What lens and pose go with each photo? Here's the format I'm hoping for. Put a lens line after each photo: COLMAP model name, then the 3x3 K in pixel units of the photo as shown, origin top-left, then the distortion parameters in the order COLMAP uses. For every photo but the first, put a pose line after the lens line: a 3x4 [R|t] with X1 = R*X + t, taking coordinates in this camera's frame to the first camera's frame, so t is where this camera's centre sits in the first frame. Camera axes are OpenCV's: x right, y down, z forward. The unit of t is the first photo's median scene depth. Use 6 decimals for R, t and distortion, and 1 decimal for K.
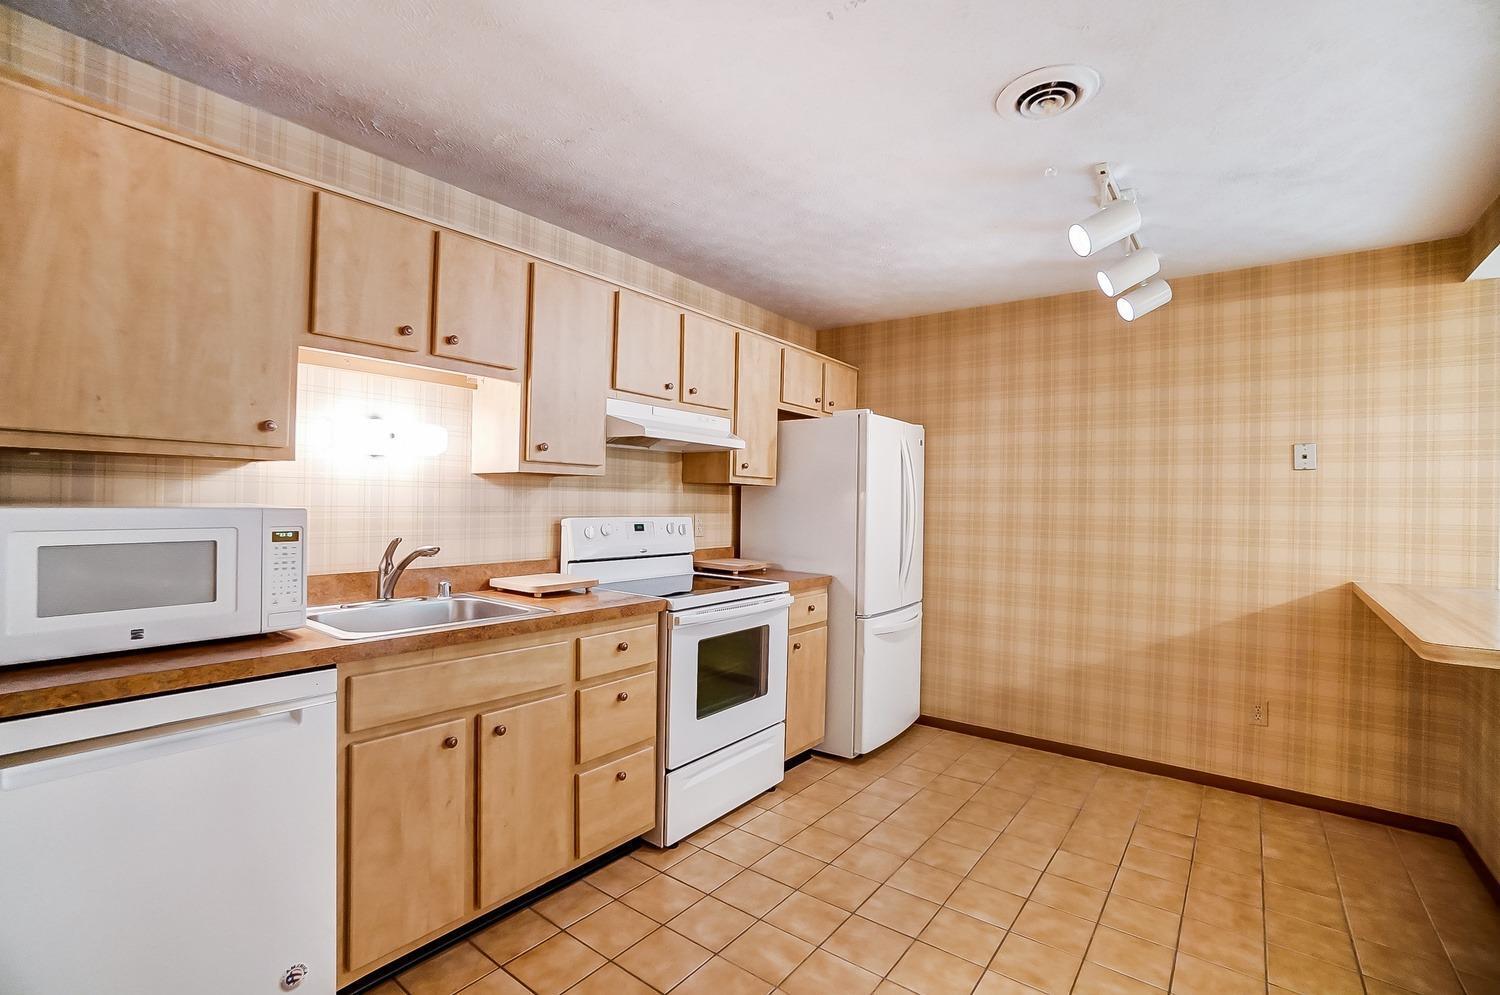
lens RADIAL K [[675.3, 0, 750.0], [0, 675.3, 497.5], [0, 0, 1]] dist [-0.061670, 0.022360]
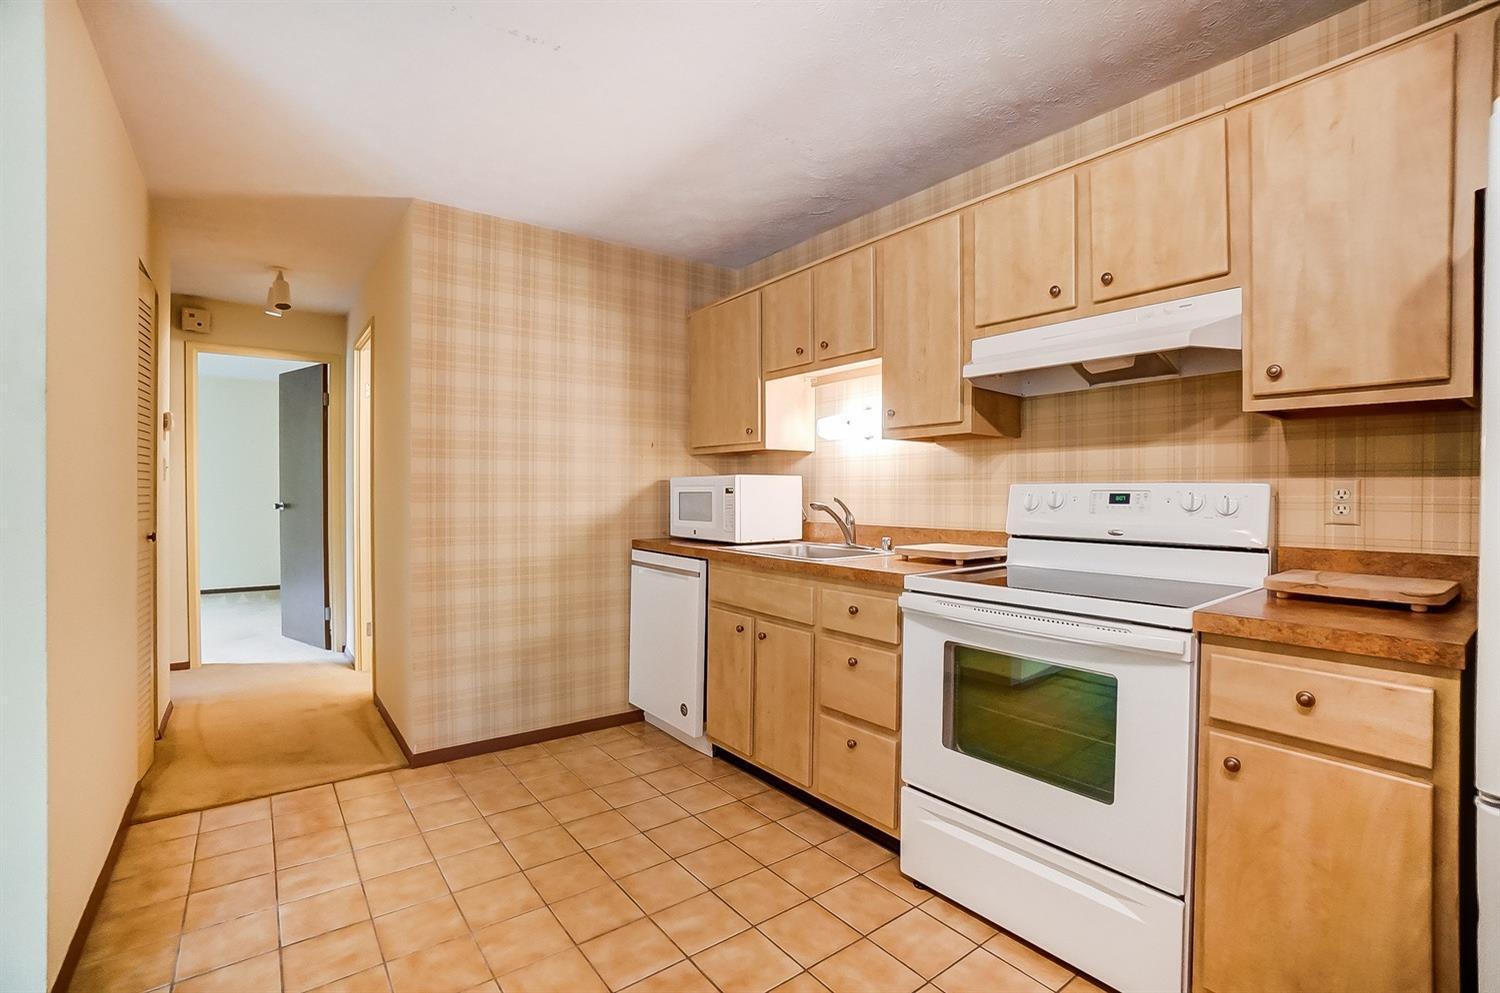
lens RADIAL K [[676.9, 0, 743.2], [0, 676.9, 497.9], [0, 0, 1]] dist [-0.061754, 0.023135]
pose [[-0.281671, -0.012737, -0.959427, 0.697027], [-0.003189, 0.999919, -0.012338, 0.063824], [0.959506, -0.000415, -0.281689, 0.988684]]
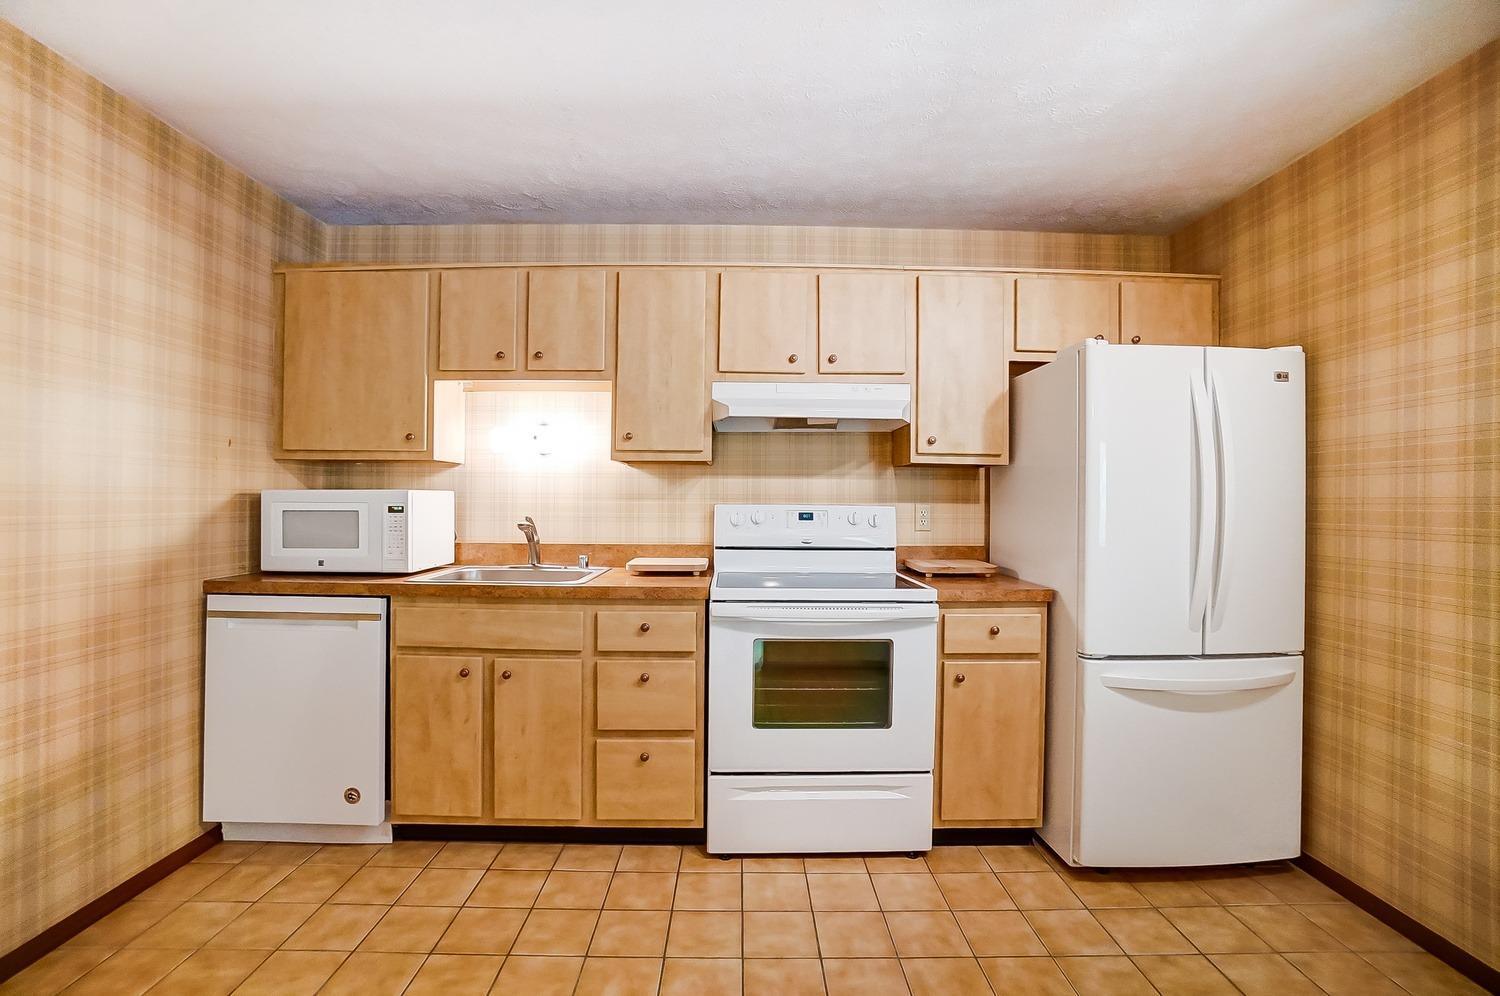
lens RADIAL K [[675.3, 0, 750.0], [0, 675.3, 498.0], [0, 0, 1]] dist [-0.061670, 0.022360]
pose [[0.611535, -0.017695, -0.791020, 0.622418], [0.009040, 0.999841, -0.015378, 0.039722], [0.791166, 0.002253, 0.611598, 0.448053]]
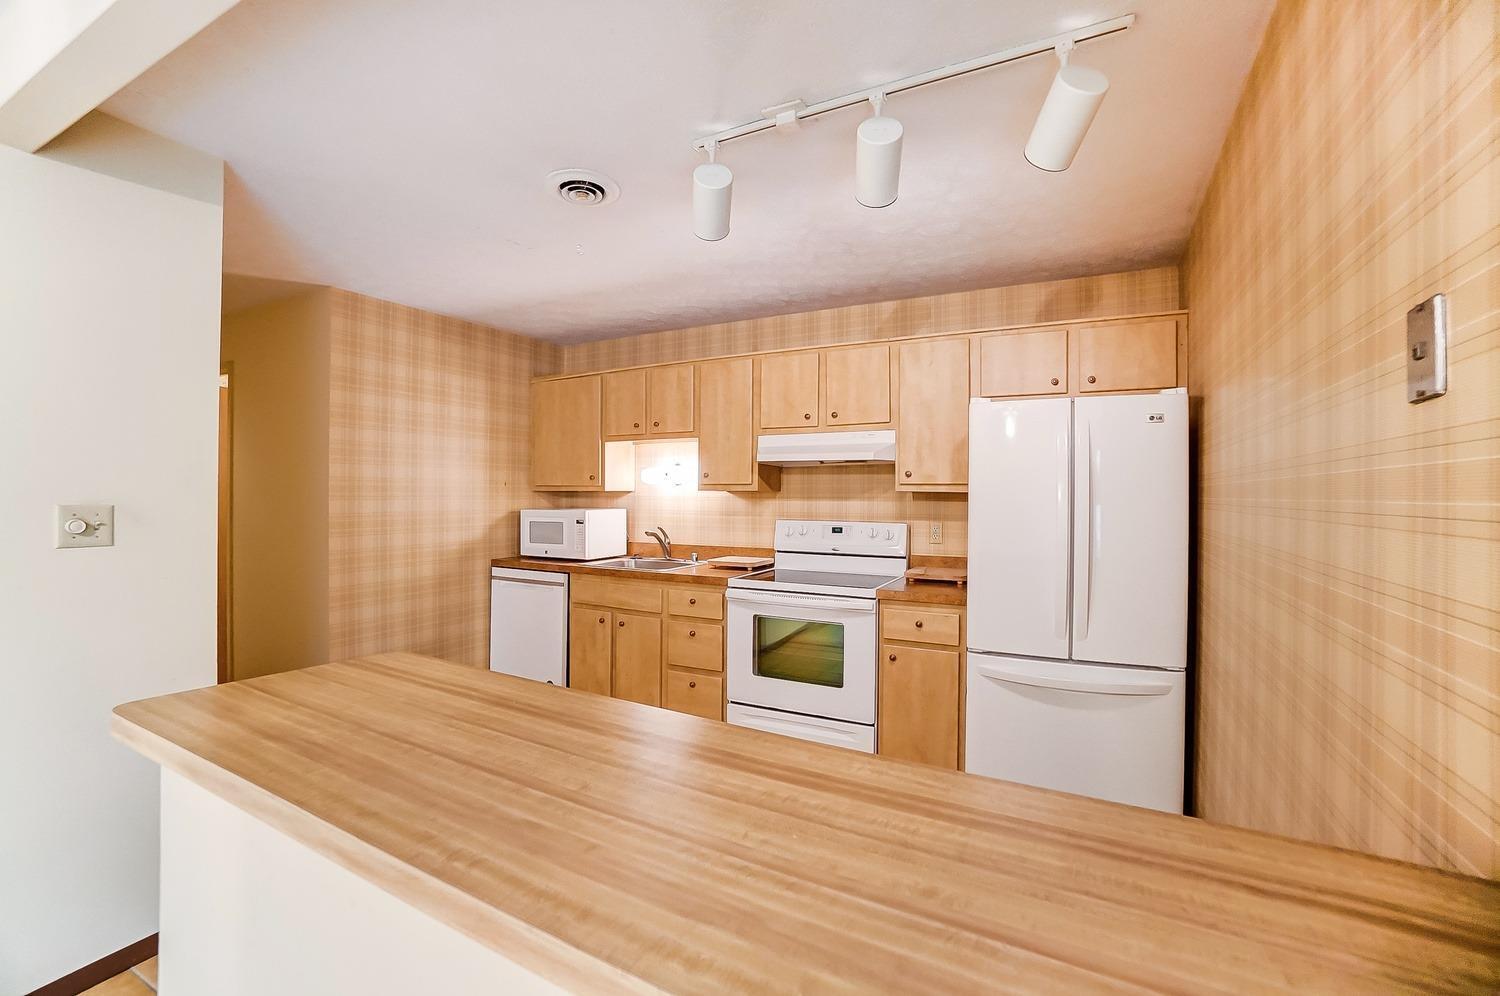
lens RADIAL K [[676.9, 0, 743.2], [0, 676.9, 499.4], [0, 0, 1]] dist [-0.061754, 0.023135]
pose [[0.143477, -0.011491, -0.989587, 1.225339], [0.003586, 0.999932, -0.011092, 0.001772], [0.989647, -0.001957, 0.143509, 0.785459]]
